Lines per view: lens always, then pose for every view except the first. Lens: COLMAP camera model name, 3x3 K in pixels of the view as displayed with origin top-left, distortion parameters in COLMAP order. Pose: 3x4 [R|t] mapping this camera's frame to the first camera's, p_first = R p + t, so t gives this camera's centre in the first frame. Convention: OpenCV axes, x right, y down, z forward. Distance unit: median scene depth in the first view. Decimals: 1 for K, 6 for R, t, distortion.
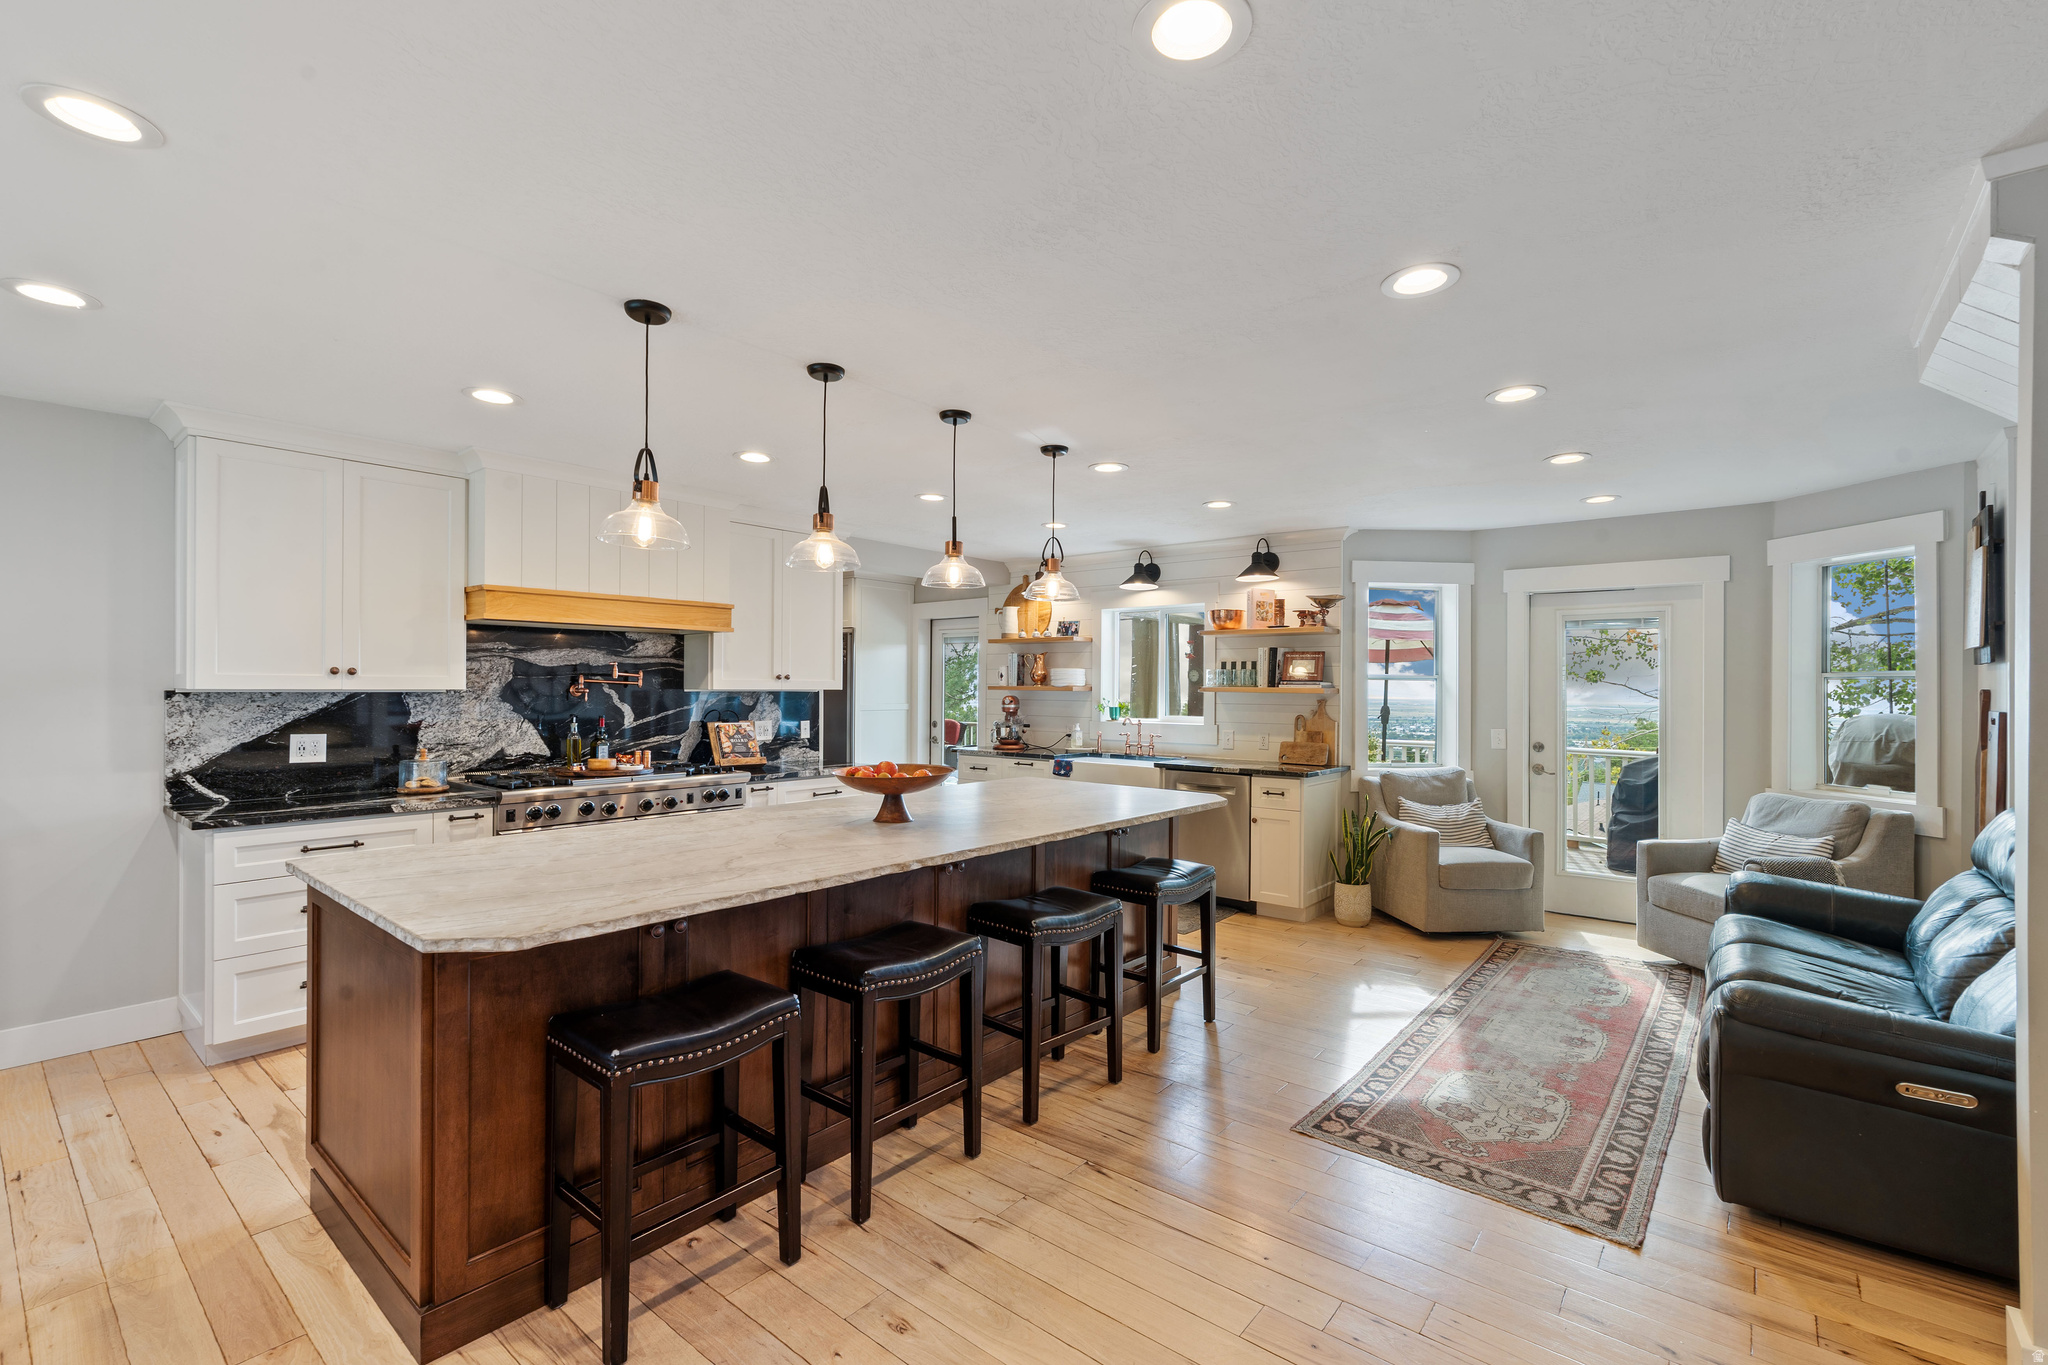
lens RADIAL K [[897.5, 0, 1020.5], [0, 897.5, 684.2], [0, 0, 1]] dist [-0.002531, -0.000196]
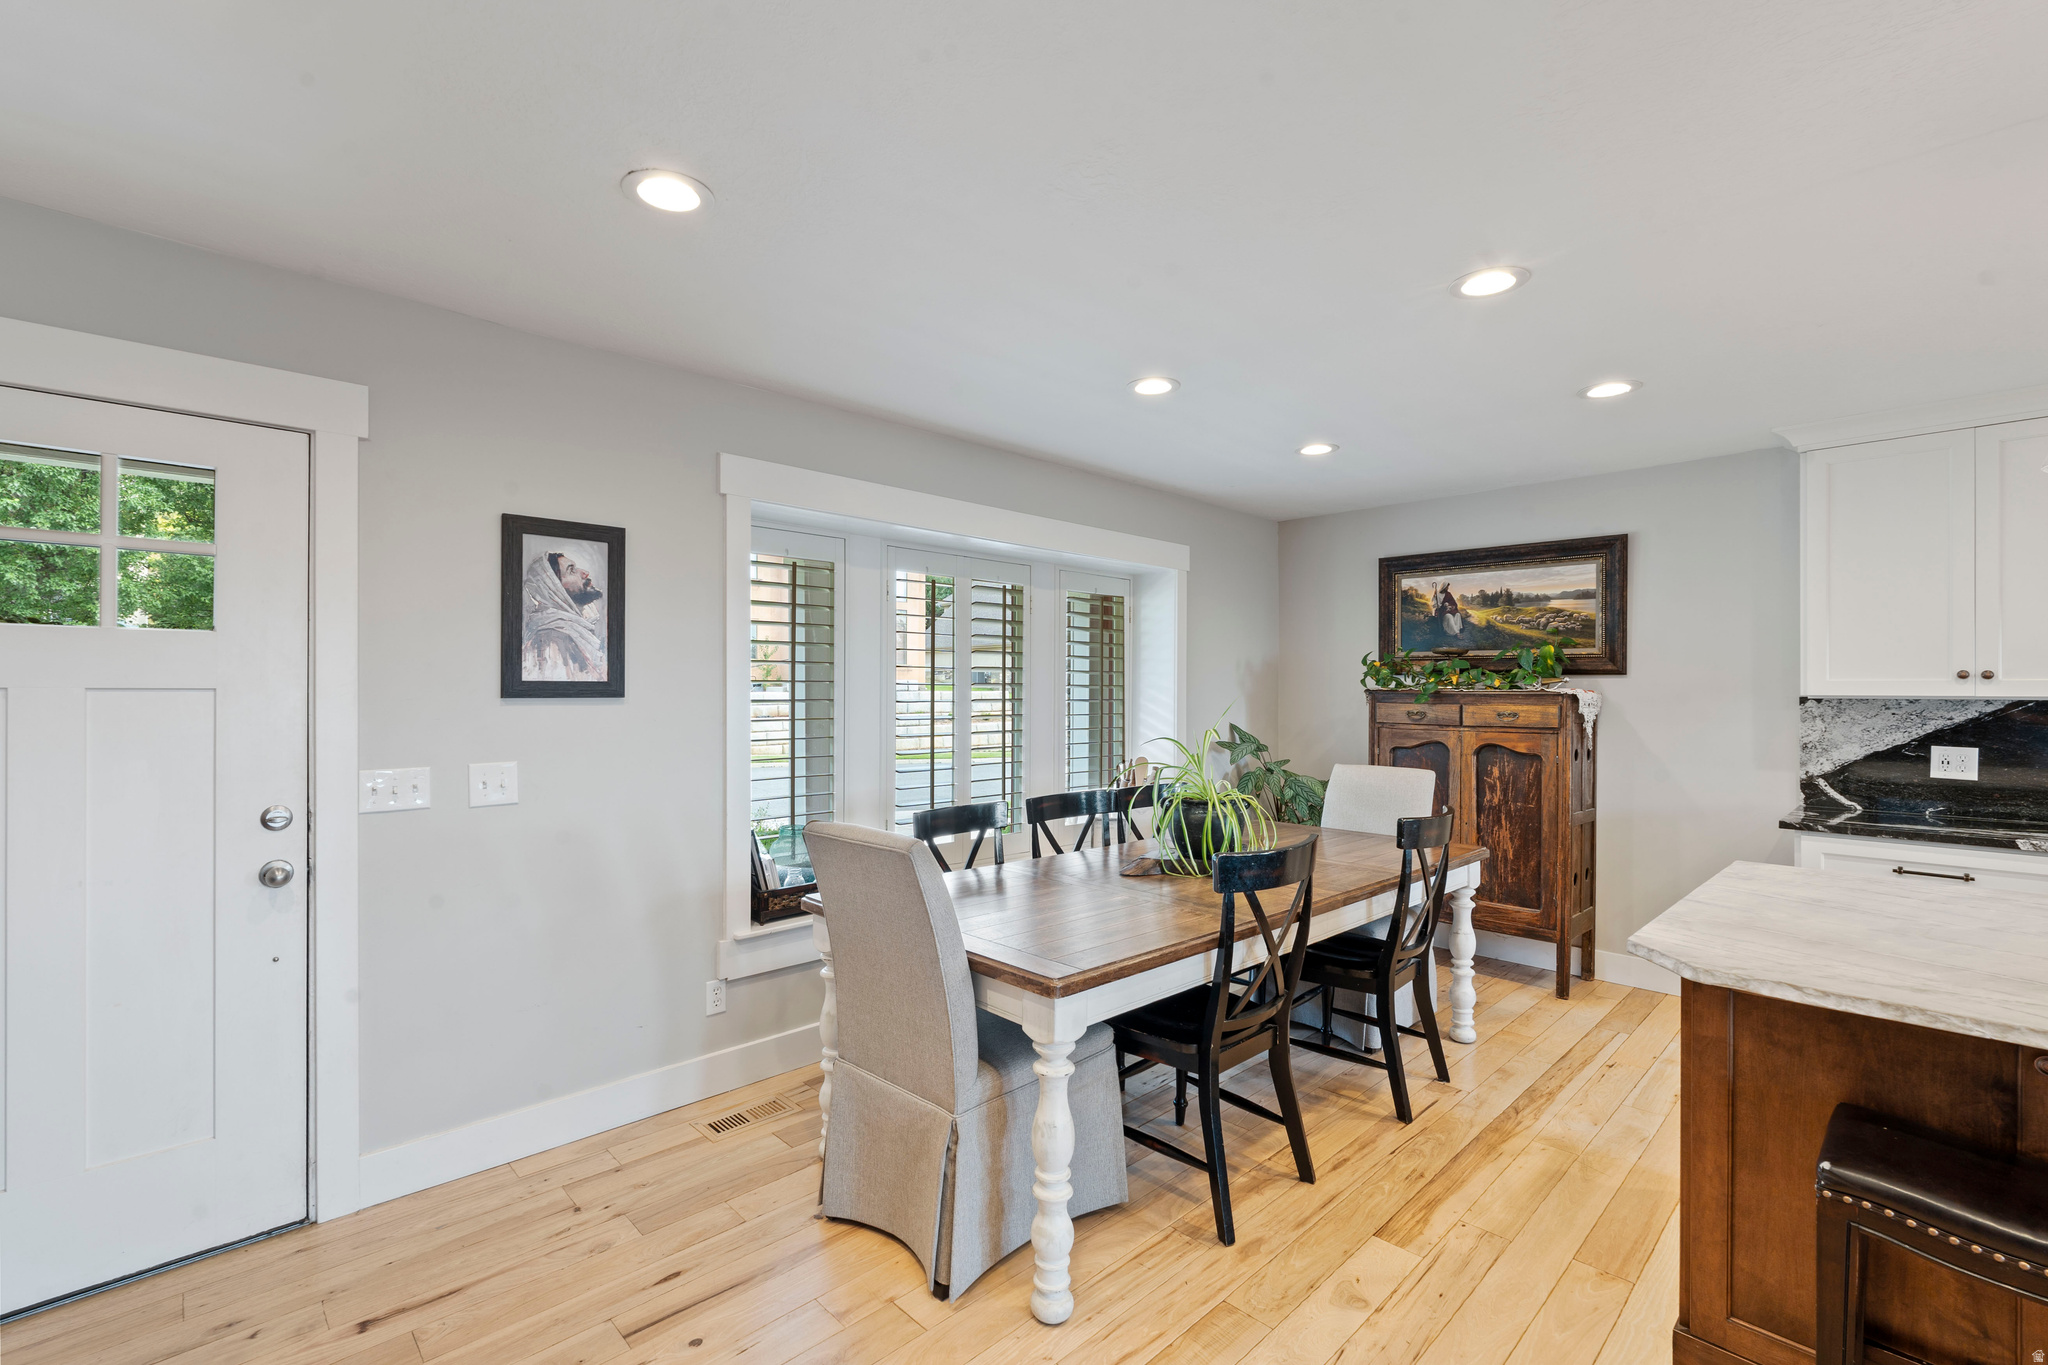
lens RADIAL K [[897.5, 0, 1023.1], [0, 897.5, 688.3], [0, 0, 1]] dist [-0.002531, -0.000196]
pose [[-0.110911, -0.005526, -0.993815, 0.184591], [0.002807, 0.999979, -0.005874, 0.000675], [0.993826, -0.003441, -0.110894, 0.184126]]
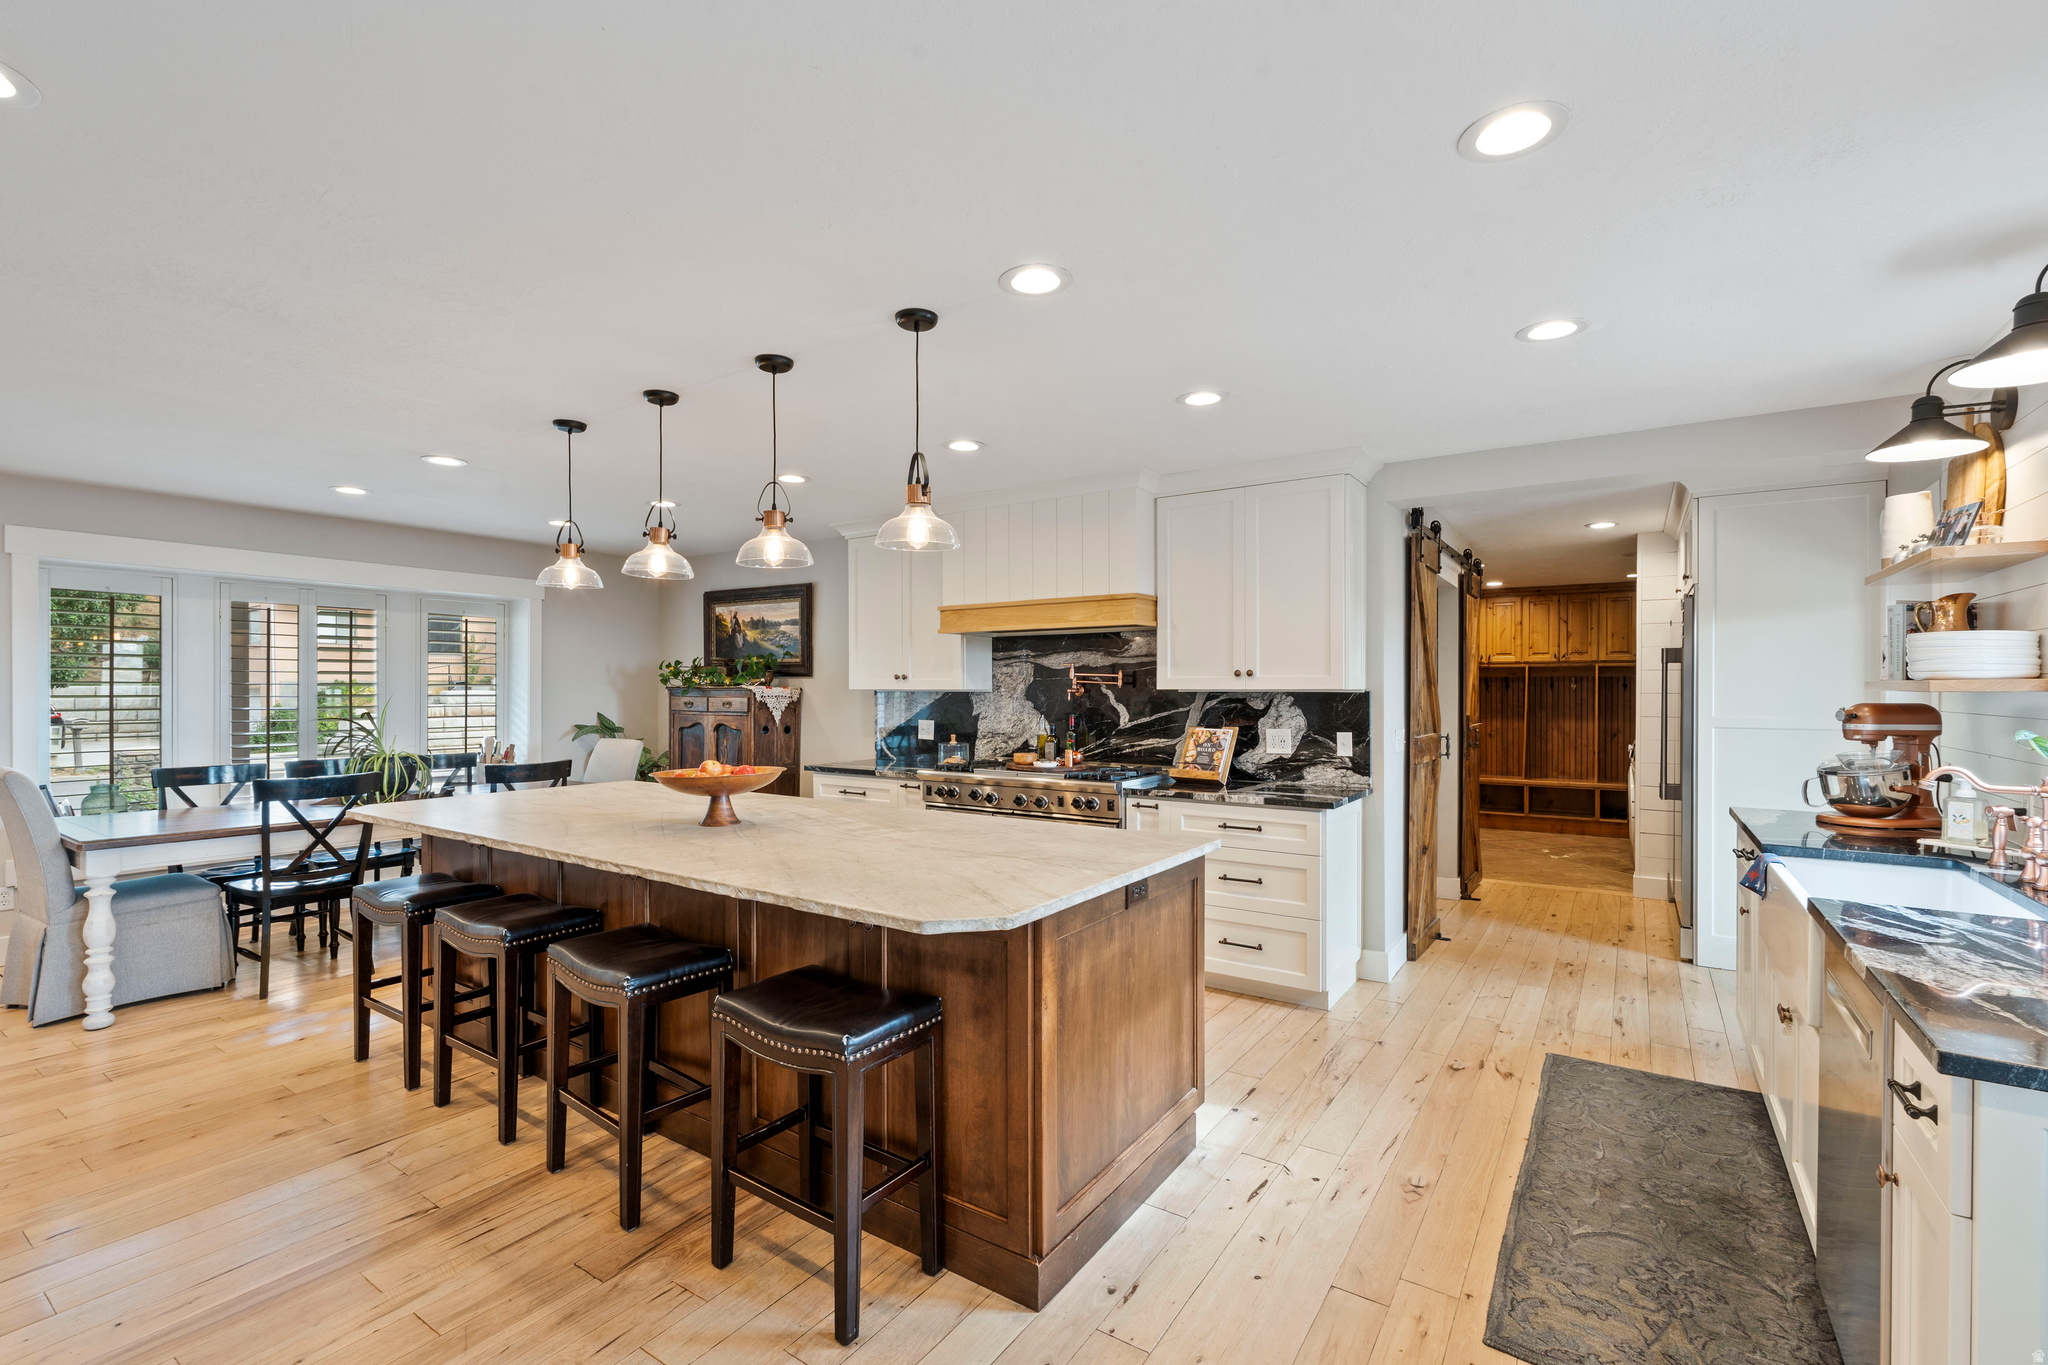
lens RADIAL K [[897.5, 0, 1022.8], [0, 897.5, 700.3], [0, 0, 1]] dist [-0.002531, -0.000196]
pose [[0.098747, 0.011082, -0.995051, 0.692054], [0.006814, 0.999907, 0.011812, 0.006456], [0.995089, -0.007946, 0.098663, 1.008810]]
